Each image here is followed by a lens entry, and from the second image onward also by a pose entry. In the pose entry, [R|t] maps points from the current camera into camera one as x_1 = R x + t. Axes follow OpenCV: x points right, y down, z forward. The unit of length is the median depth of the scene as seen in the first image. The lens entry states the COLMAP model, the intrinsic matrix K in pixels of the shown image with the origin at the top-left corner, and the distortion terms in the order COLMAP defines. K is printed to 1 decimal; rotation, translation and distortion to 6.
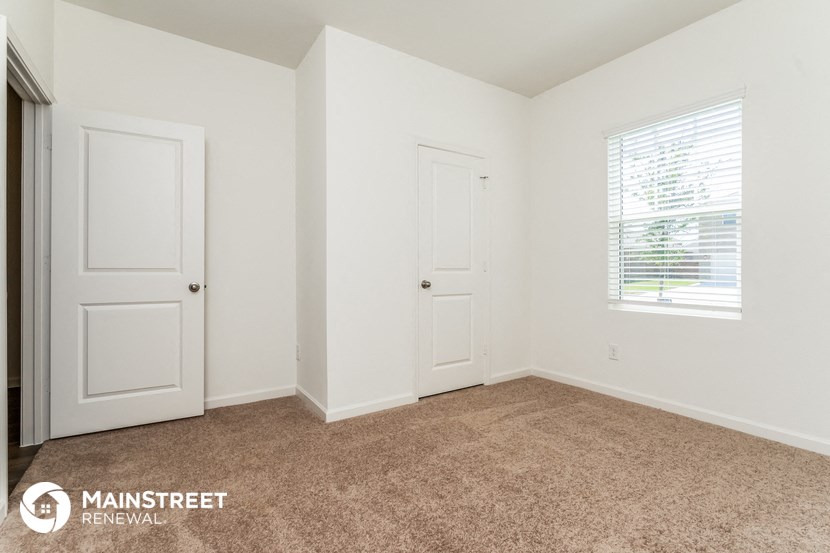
lens RADIAL K [[385.2, 0, 410.1], [0, 385.2, 273.1], [0, 0, 1]] dist [0.000756, 0.000187]
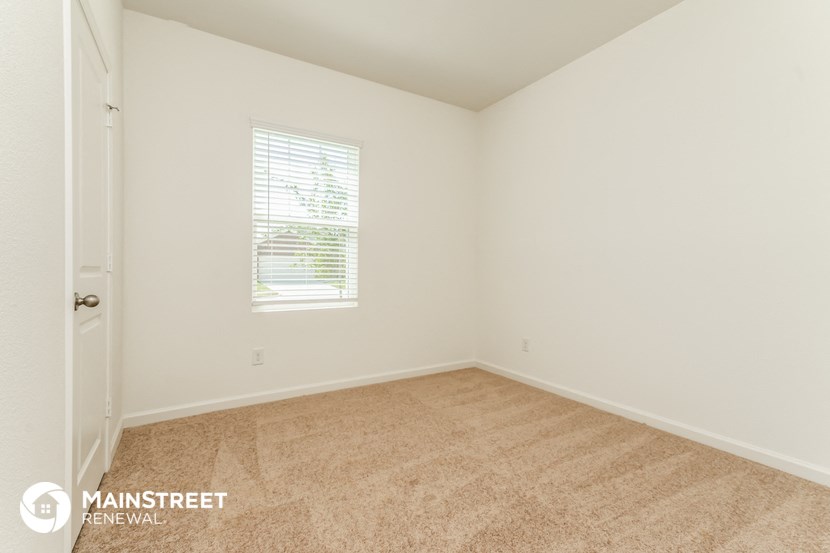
lens RADIAL K [[385.2, 0, 410.1], [0, 385.2, 273.1], [0, 0, 1]] dist [0.000756, 0.000187]
pose [[0.014052, -0.005599, 0.999886, -0.437373], [0.002034, 0.999982, 0.005571, -0.005904], [-0.999899, 0.001956, 0.014063, 0.646646]]
